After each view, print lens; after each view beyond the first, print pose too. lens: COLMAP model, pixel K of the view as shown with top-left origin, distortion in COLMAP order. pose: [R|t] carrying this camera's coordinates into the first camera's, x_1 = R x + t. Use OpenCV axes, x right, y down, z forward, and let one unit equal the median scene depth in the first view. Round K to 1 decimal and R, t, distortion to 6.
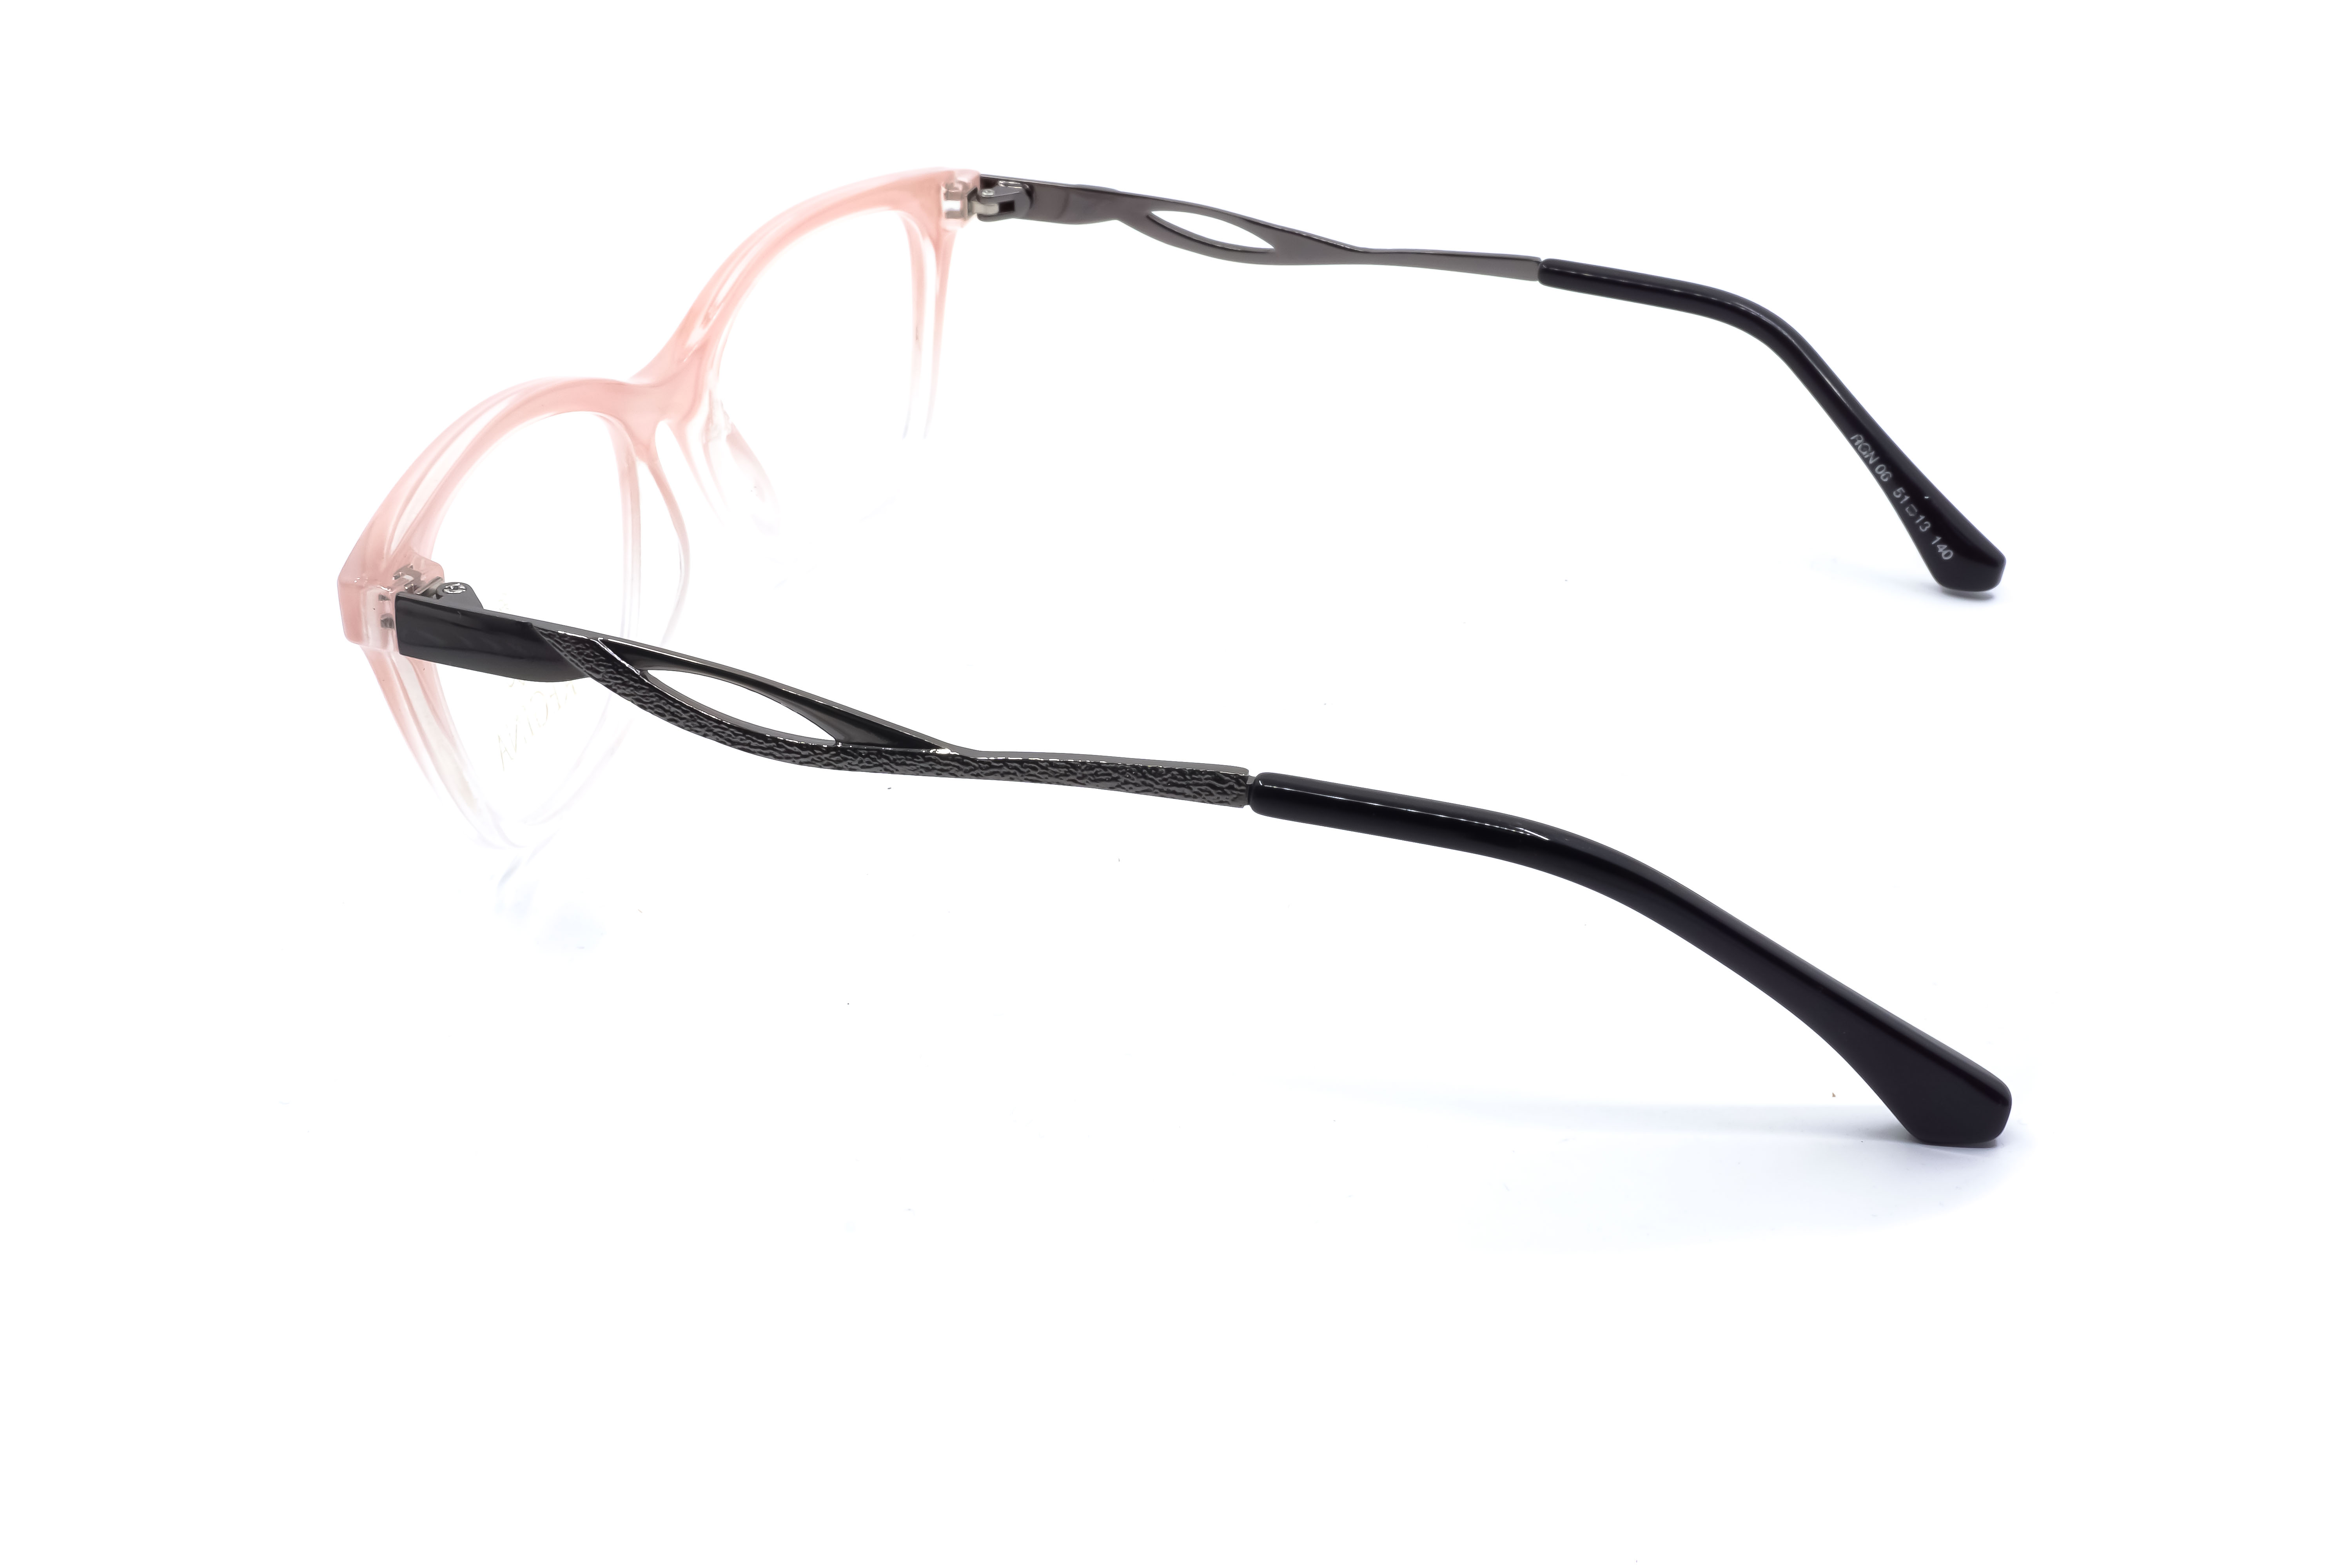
lens RADIAL K [[2377.5, 0, 1168.5], [0, 2377.5, 773.5], [0, 0, 1]] dist [0.021838, 0.000000]
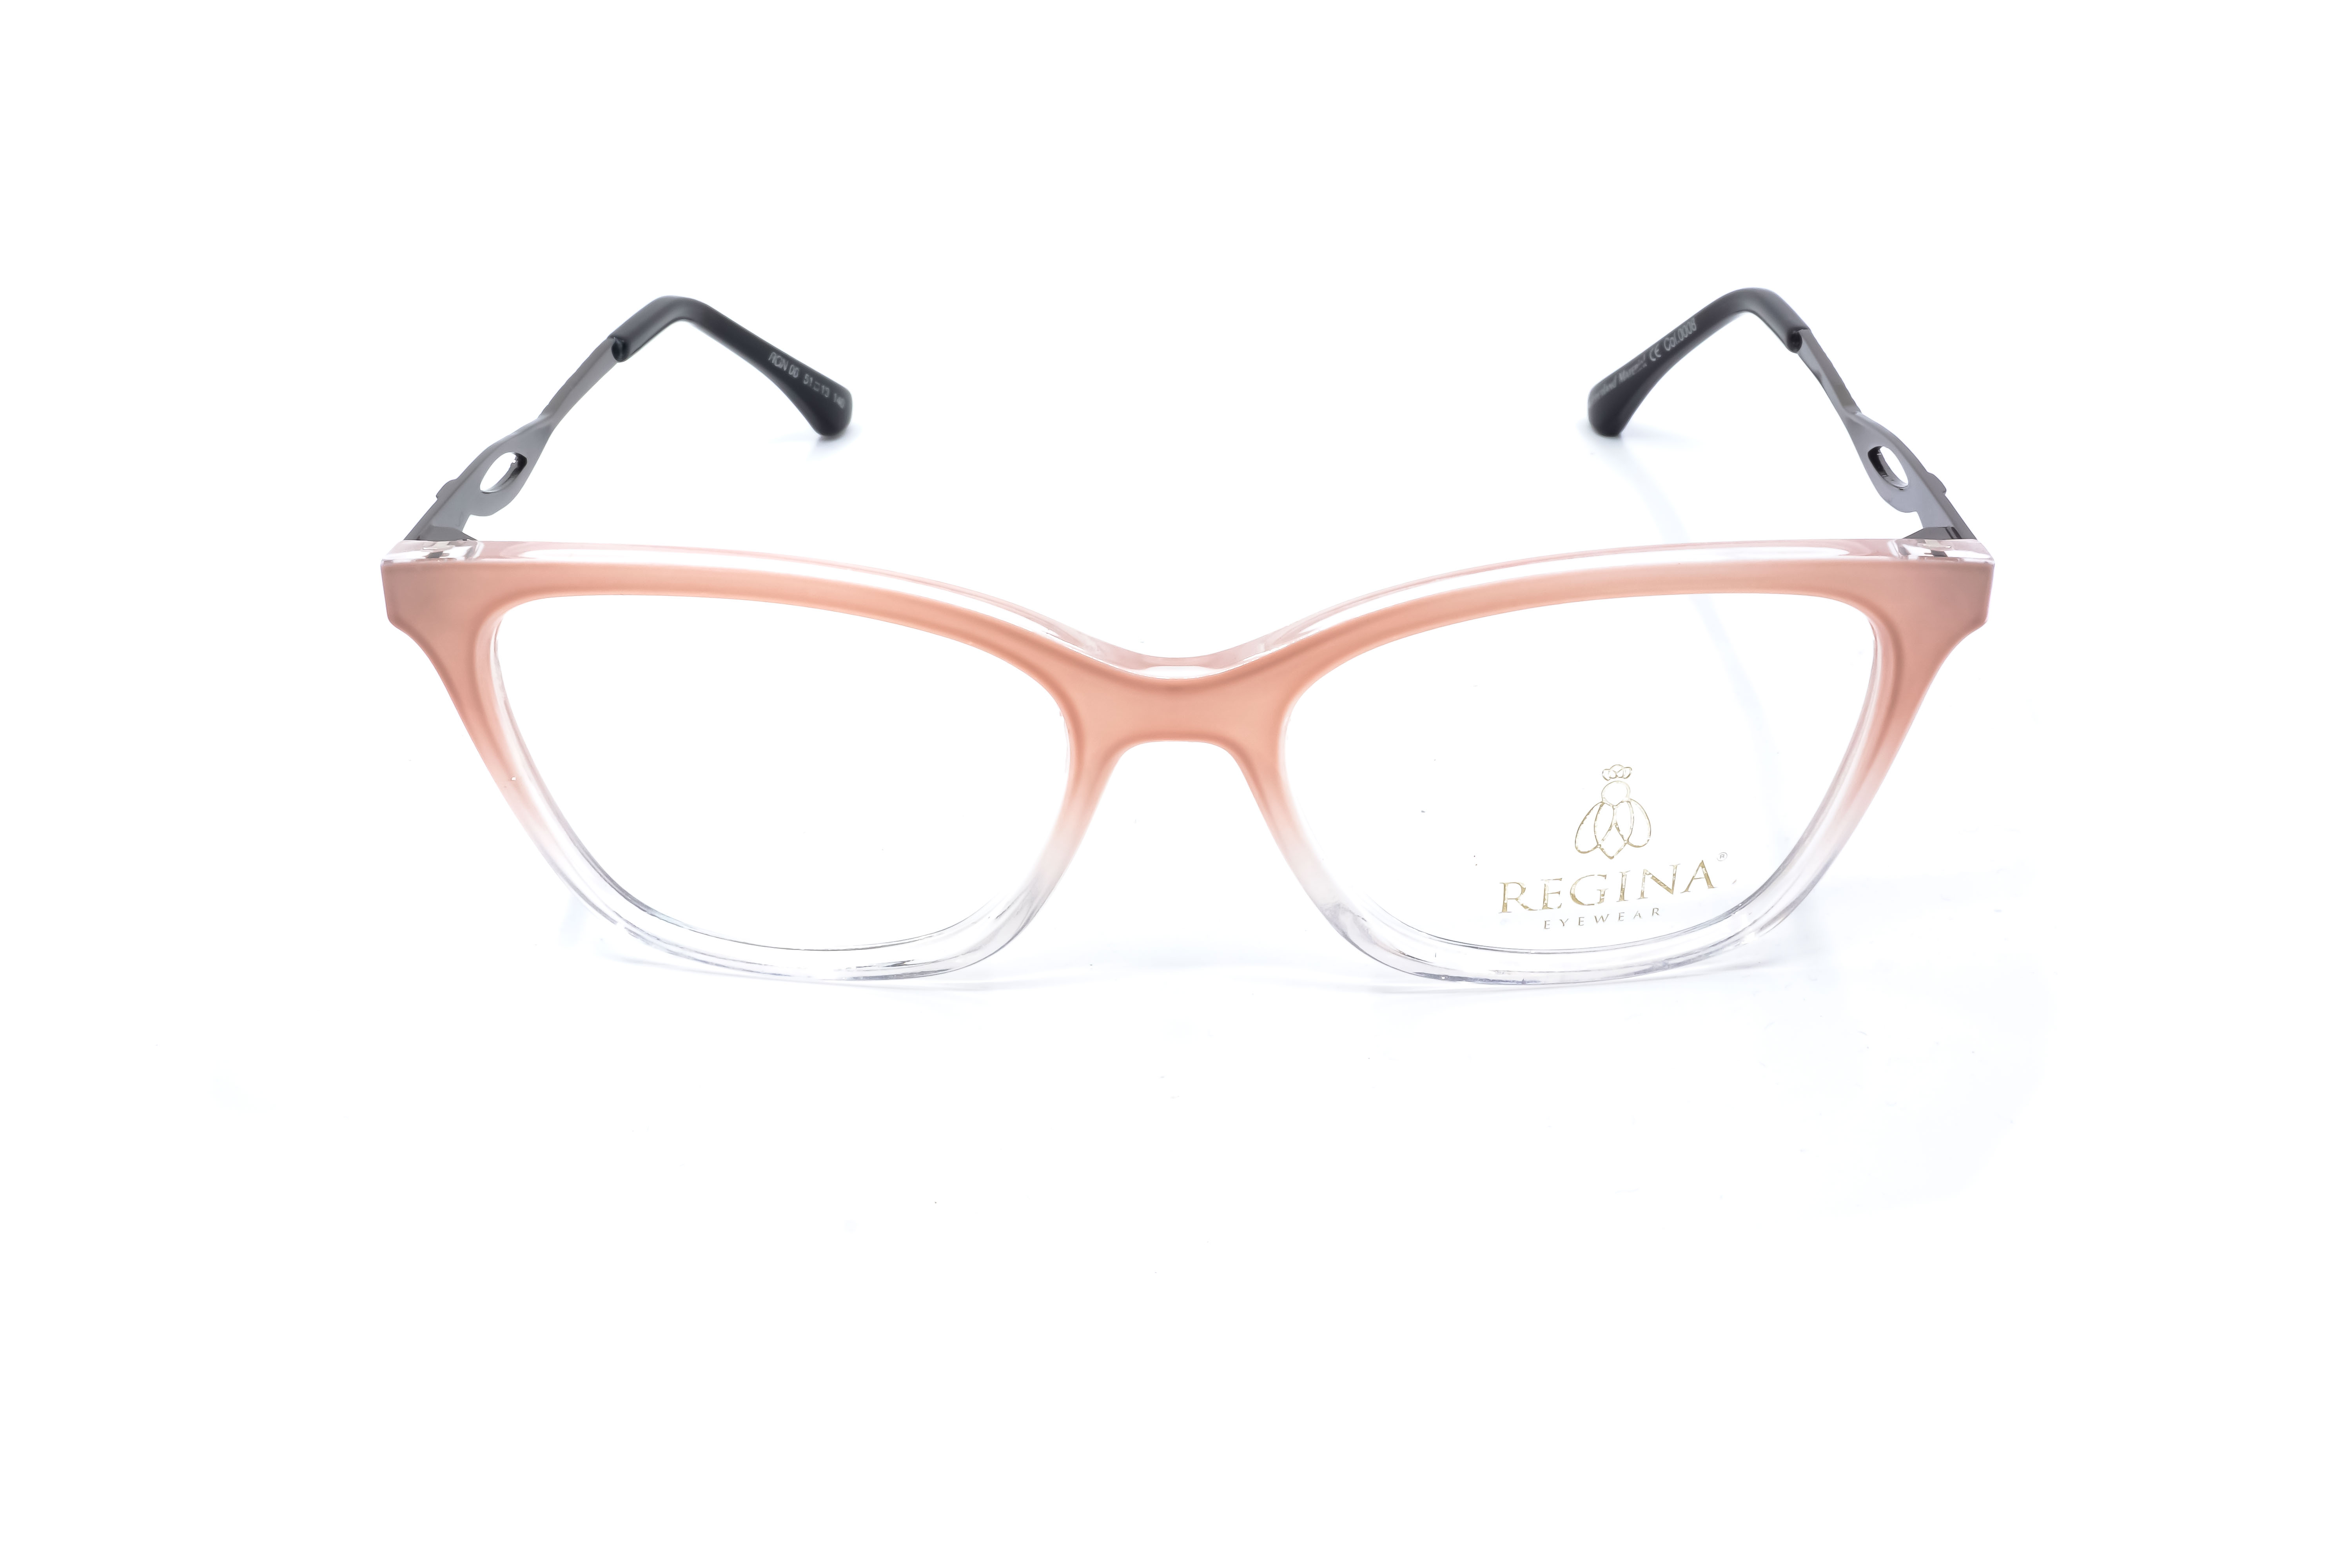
lens RADIAL K [[2377.5, 0, 1179.2], [0, 2377.5, 790.7], [0, 0, 1]] dist [0.021838, 0.000000]
pose [[-0.264692, -0.452793, 0.851420, -0.807068], [0.487465, 0.698978, 0.523267, -0.490932], [-0.832055, 0.553542, 0.035707, 0.915877]]
